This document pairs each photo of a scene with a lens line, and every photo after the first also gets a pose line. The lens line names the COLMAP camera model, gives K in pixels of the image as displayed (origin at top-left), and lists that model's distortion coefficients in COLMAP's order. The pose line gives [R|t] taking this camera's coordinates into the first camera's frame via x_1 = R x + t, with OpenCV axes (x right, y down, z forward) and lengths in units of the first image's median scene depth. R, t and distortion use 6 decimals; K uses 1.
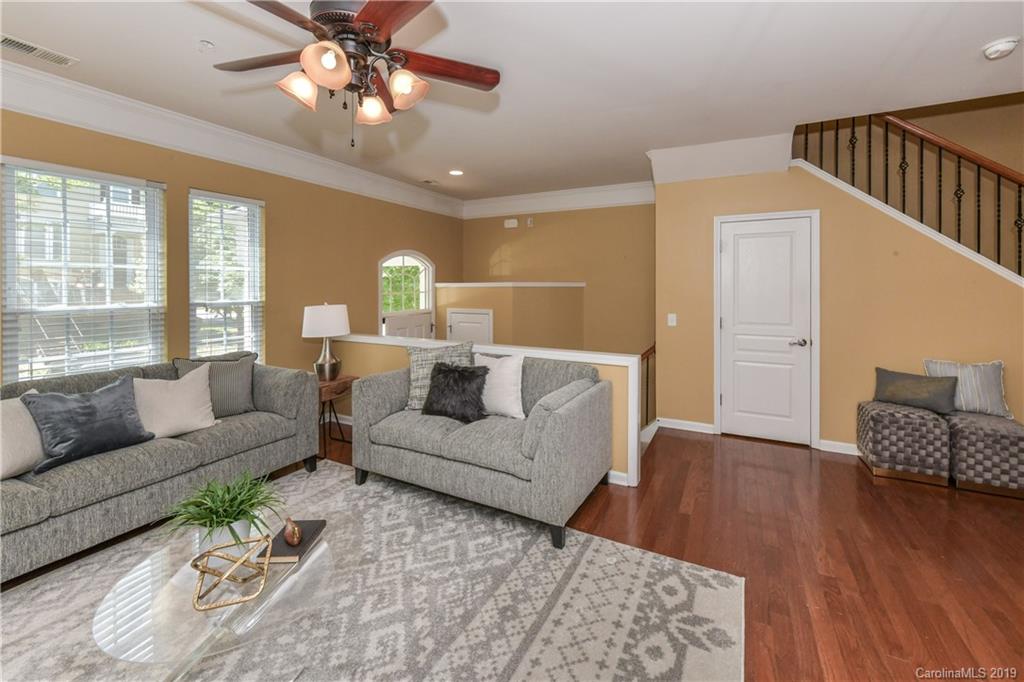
lens RADIAL K [[416.9, 0, 511.2], [0, 416.9, 285.4], [0, 0, 1]] dist [-0.000295, -0.000320]
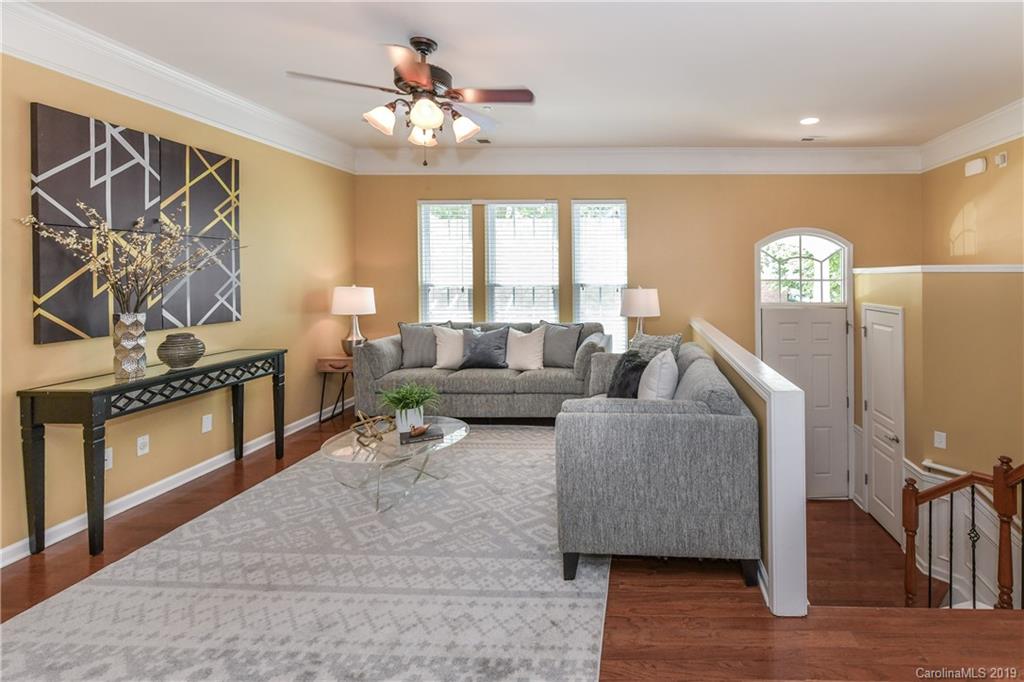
lens RADIAL K [[469.9, 0, 630.8], [0, 469.9, 277.9], [0, 0, 1]] dist [0.000045, -0.000081]
pose [[0.452152, 0.009017, -0.891896, 0.468048], [-0.003461, 0.999959, 0.008355, 0.007245], [0.891934, -0.000691, 0.452164, 0.317202]]
